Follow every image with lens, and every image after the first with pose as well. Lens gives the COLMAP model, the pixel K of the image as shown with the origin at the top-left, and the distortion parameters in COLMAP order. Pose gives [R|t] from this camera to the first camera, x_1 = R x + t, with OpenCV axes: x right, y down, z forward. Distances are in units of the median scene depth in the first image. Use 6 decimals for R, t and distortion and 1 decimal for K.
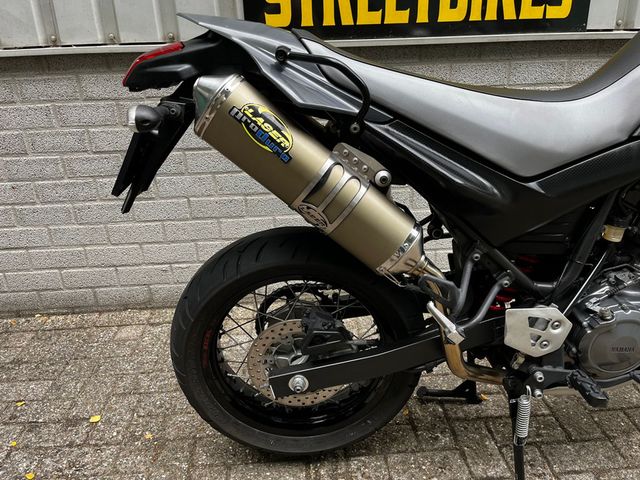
lens RADIAL K [[491.1, 0, 323.3], [0, 491.1, 243.6], [0, 0, 1]] dist [0.066758, -0.100486]
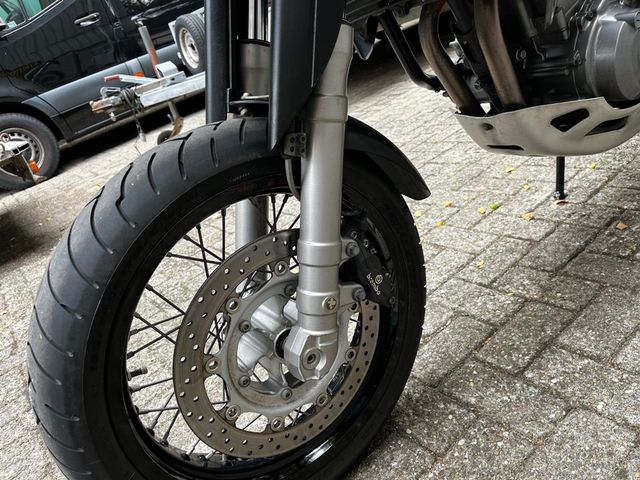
lens RADIAL K [[491.1, 0, 325.5], [0, 491.1, 241.4], [0, 0, 1]] dist [0.066758, -0.100486]
pose [[-0.775765, 0.498270, -0.387189, 0.932090], [0.093645, 0.697702, 0.710241, -0.201527], [0.624034, 0.514722, -0.587914, 0.981427]]
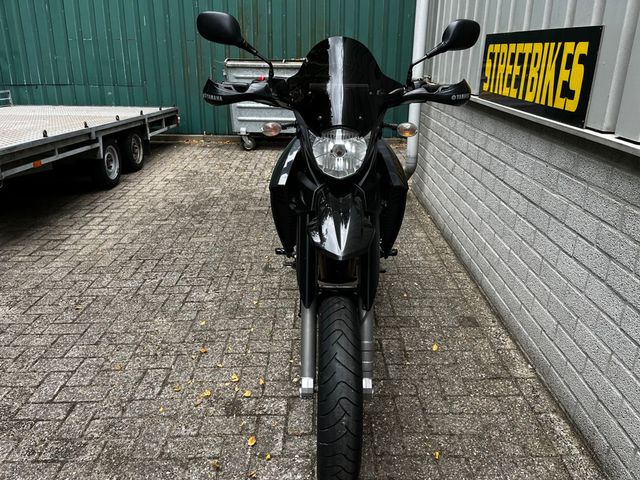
lens RADIAL K [[491.1, 0, 322.8], [0, 491.1, 243.0], [0, 0, 1]] dist [0.066758, -0.100486]
pose [[-0.051832, 0.388672, -0.919917, 1.581119], [-0.383928, 0.842607, 0.377640, -0.419805], [0.921907, 0.372756, 0.105549, 0.522129]]
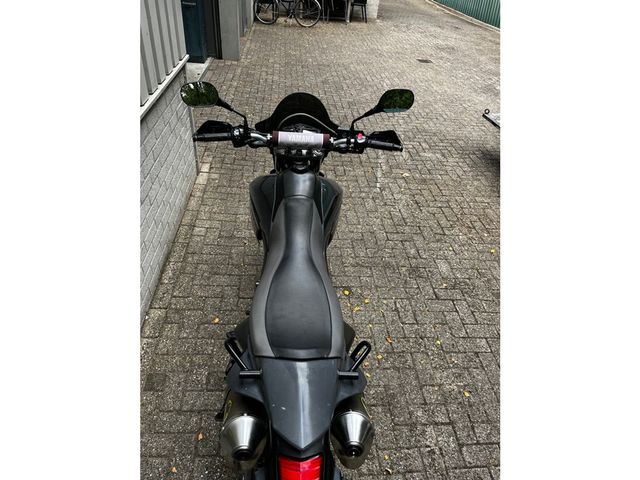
lens RADIAL K [[369.6, 0, 320.0], [0, 369.6, 235.4], [0, 0, 1]] dist [0.024061, -0.024035]
pose [[-0.020550, -0.599486, 0.800121, -0.346892], [0.296400, 0.760660, 0.577533, -0.666000], [-0.954843, 0.249024, 0.162056, 0.401909]]
